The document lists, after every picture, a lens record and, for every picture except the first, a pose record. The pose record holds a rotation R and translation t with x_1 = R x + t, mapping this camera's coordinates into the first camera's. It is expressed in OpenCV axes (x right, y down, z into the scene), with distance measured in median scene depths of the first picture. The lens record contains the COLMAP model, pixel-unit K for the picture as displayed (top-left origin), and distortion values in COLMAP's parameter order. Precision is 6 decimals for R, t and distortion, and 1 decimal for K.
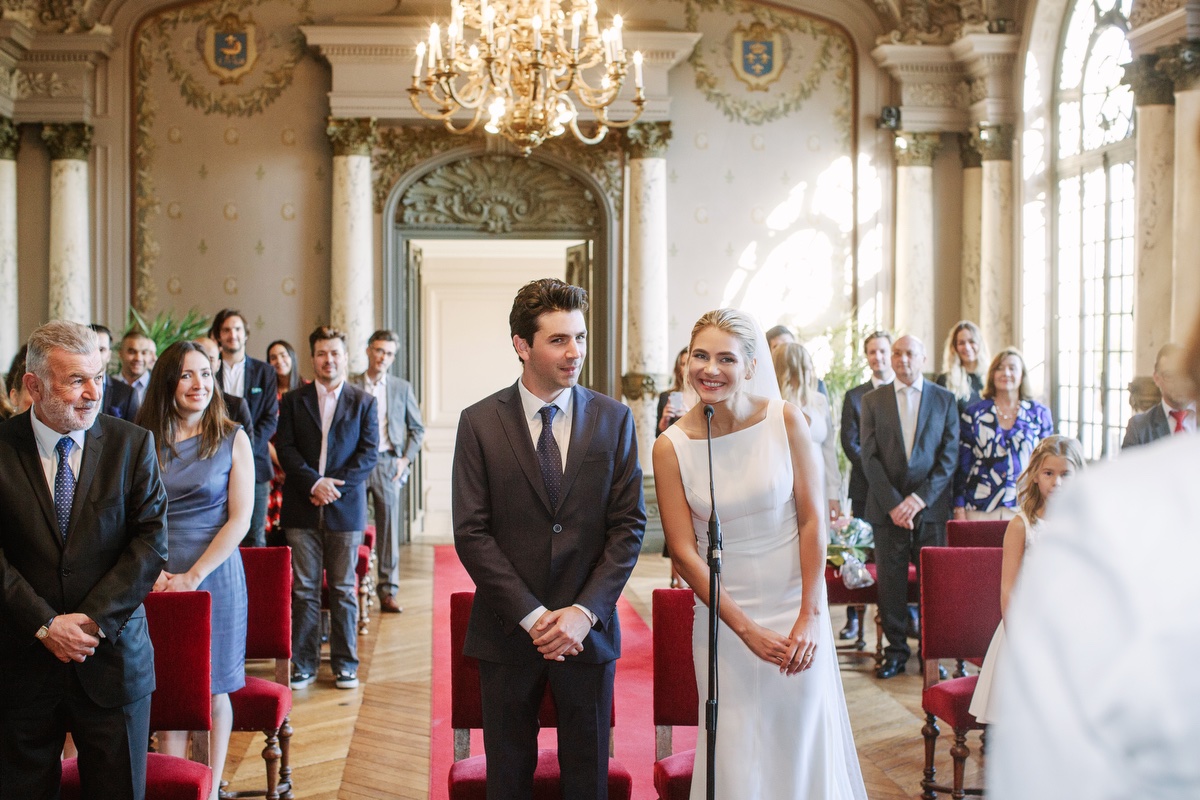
lens RADIAL K [[1814.0, 0, 594.8], [0, 1814.0, 453.6], [0, 0, 1]] dist [-0.134008, 0.215499]
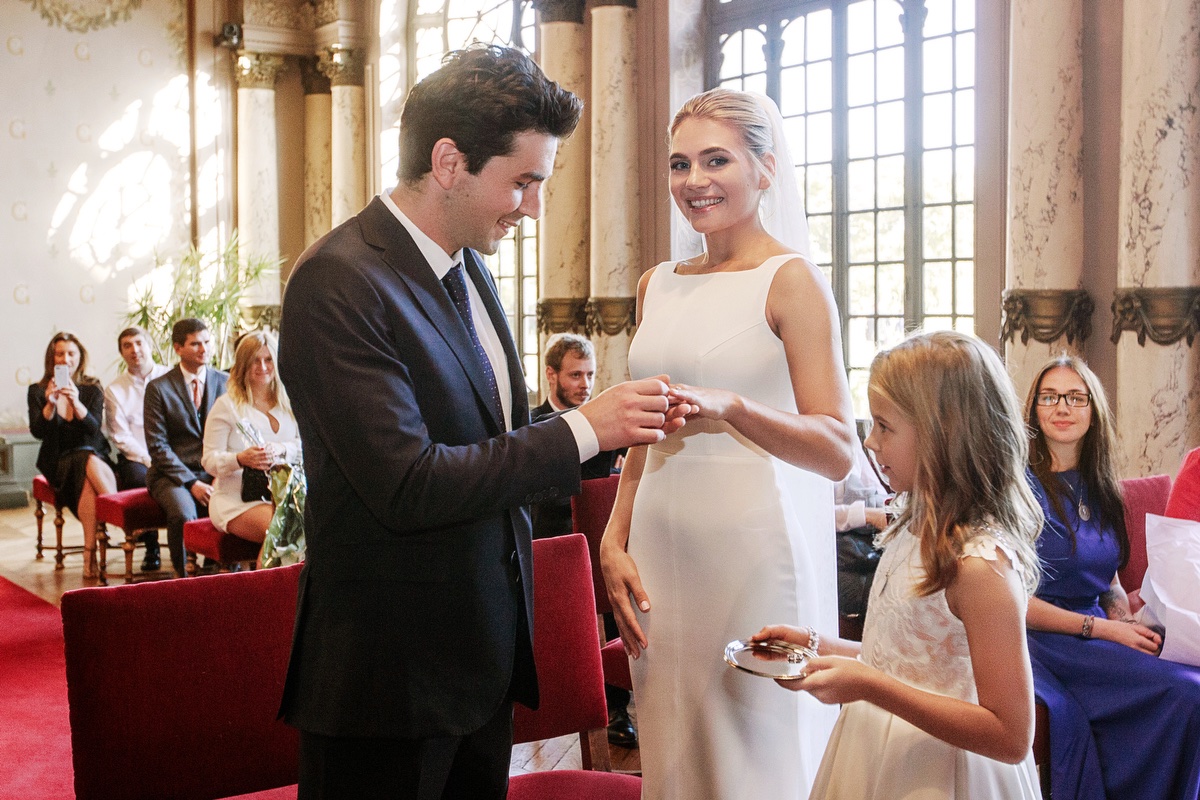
lens RADIAL K [[1630.2, 0, 667.9], [0, 1630.2, 368.9], [0, 0, 1]] dist [0.028314, 0.119205]
pose [[0.874157, -0.026013, 0.484947, -0.058604], [0.034802, 0.999353, -0.009128, 0.004539], [-0.484395, 0.024856, 0.874496, 0.145220]]
